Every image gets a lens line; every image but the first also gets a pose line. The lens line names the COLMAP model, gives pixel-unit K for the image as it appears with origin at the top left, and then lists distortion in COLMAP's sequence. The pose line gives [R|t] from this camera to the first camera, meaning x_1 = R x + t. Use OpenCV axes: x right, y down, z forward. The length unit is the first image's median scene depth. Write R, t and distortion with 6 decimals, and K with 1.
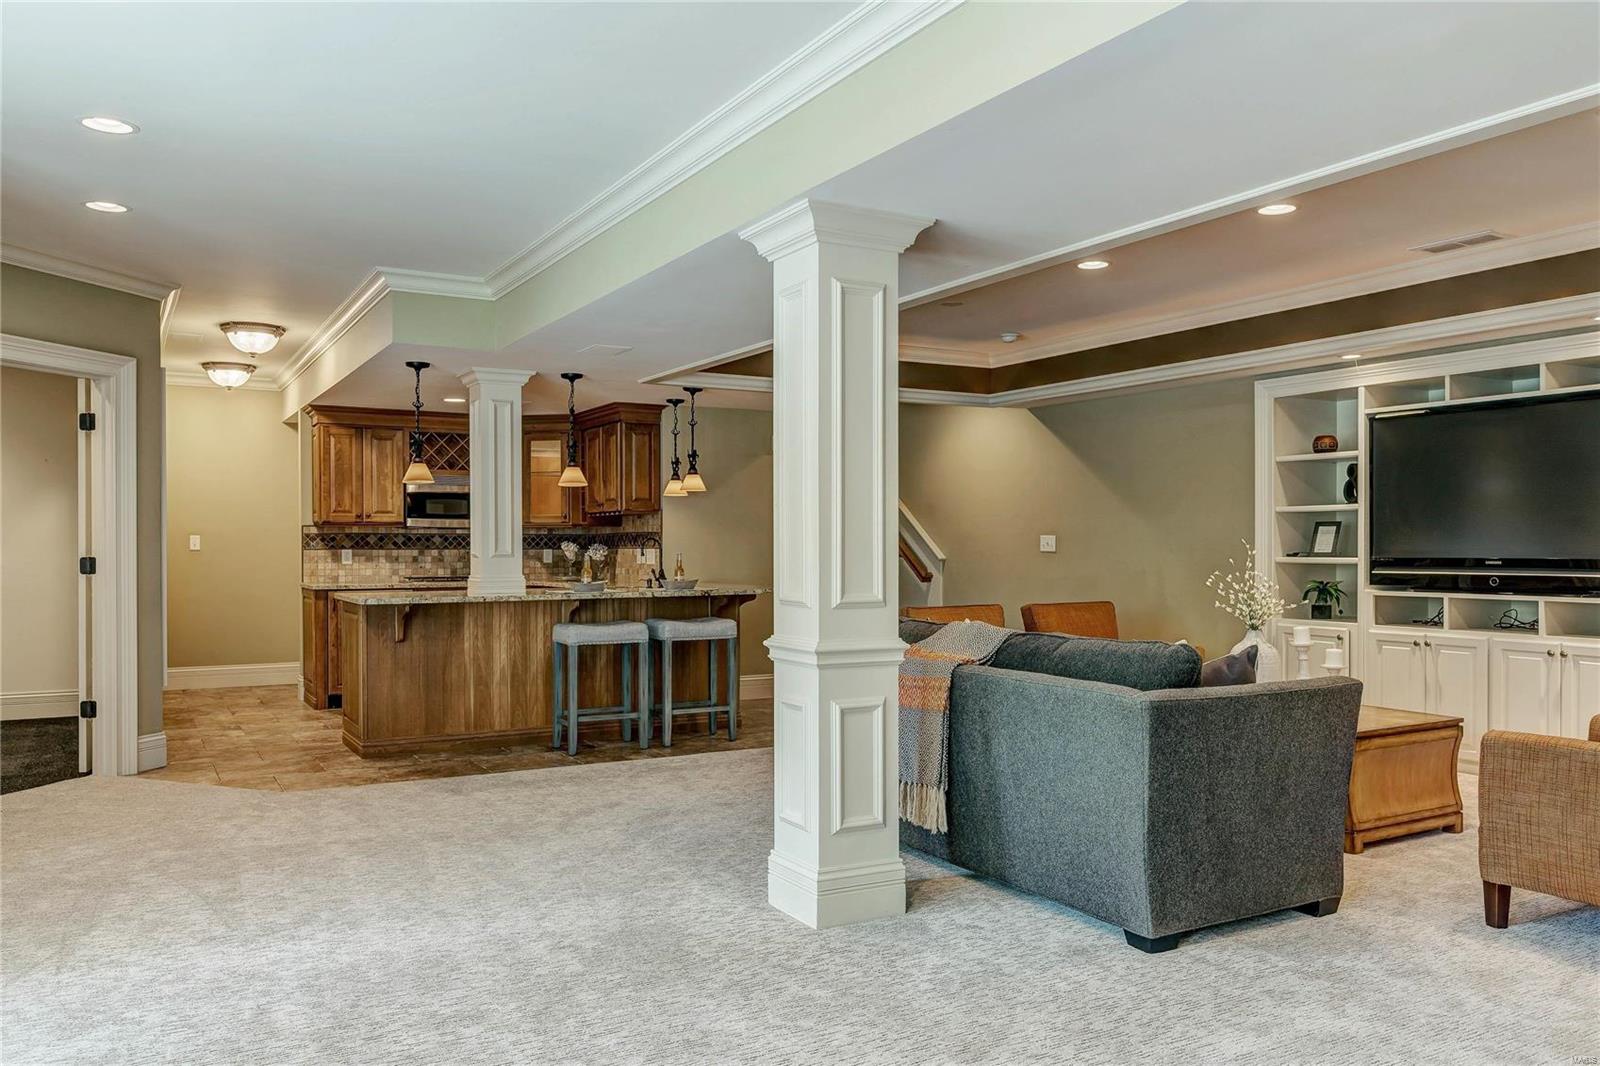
lens RADIAL K [[1201.9, 0, 800.6], [0, 1201.9, 539.6], [0, 0, 1]] dist [0.003929, 0.000452]
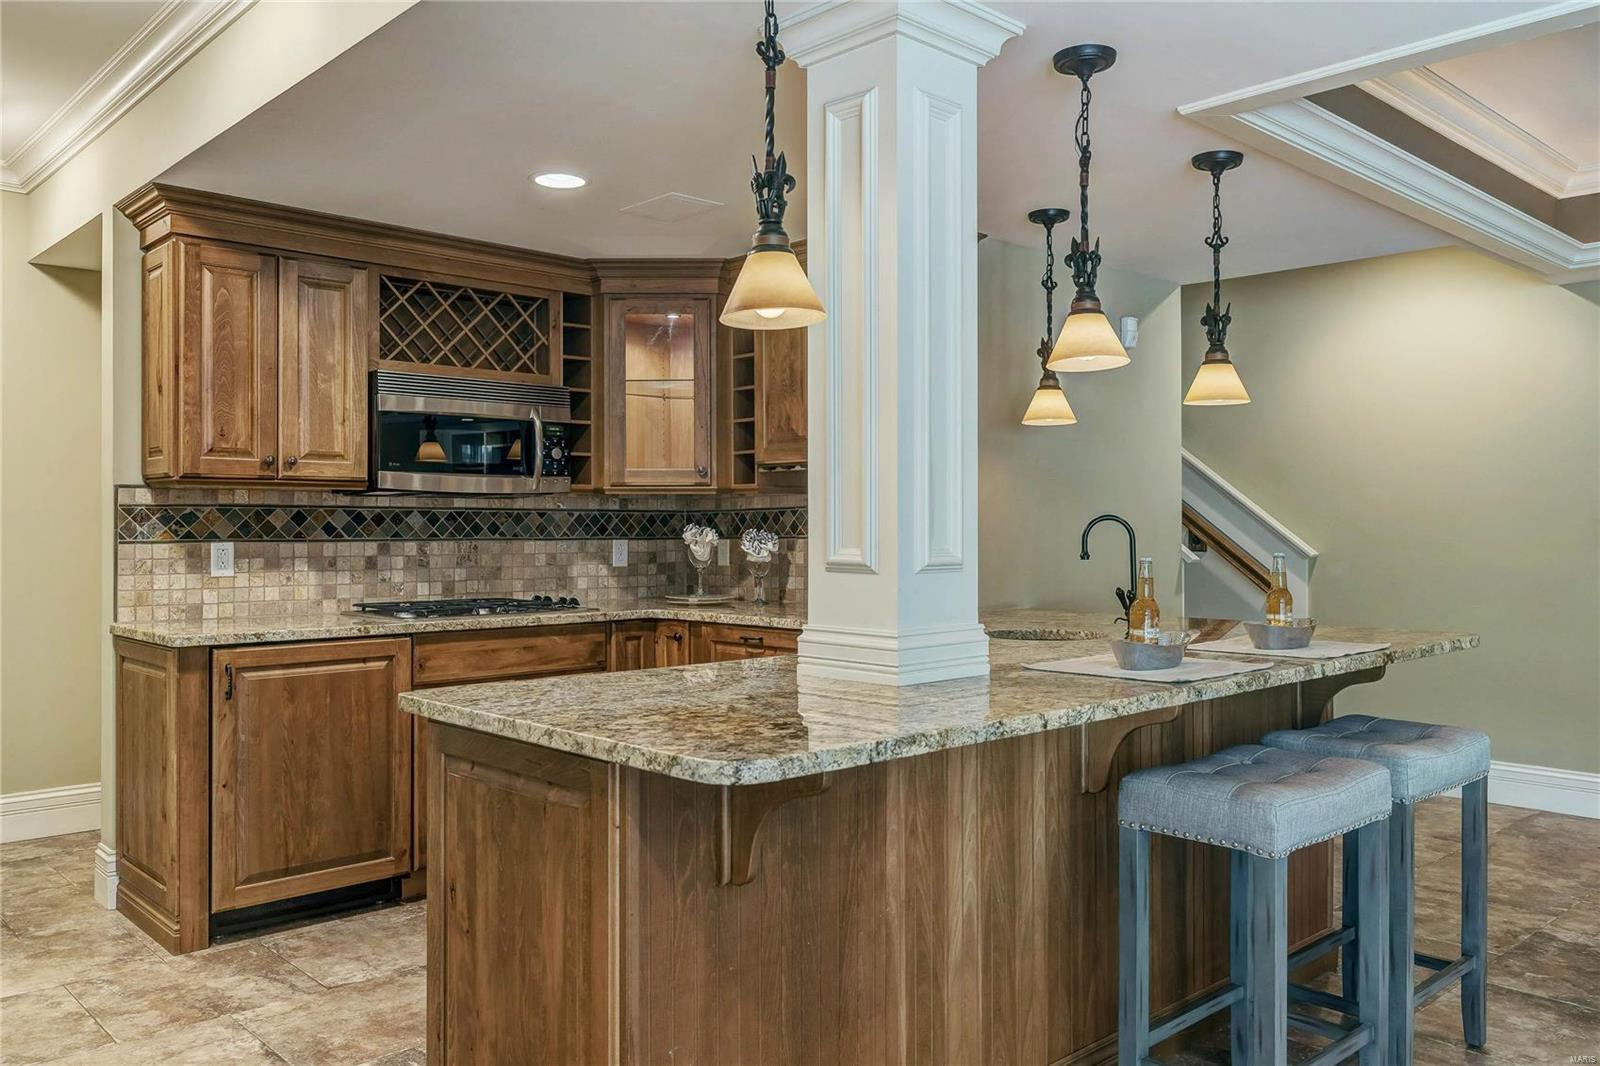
lens RADIAL K [[1243.0, 0, 792.0], [0, 1243.0, 507.0], [0, 0, 1]] dist [0.007525, 0.000918]
pose [[0.973513, 0.004039, 0.228597, -0.282878], [-0.000938, 0.999906, -0.013675, 0.001496], [-0.228630, 0.013099, 0.973425, 0.523120]]
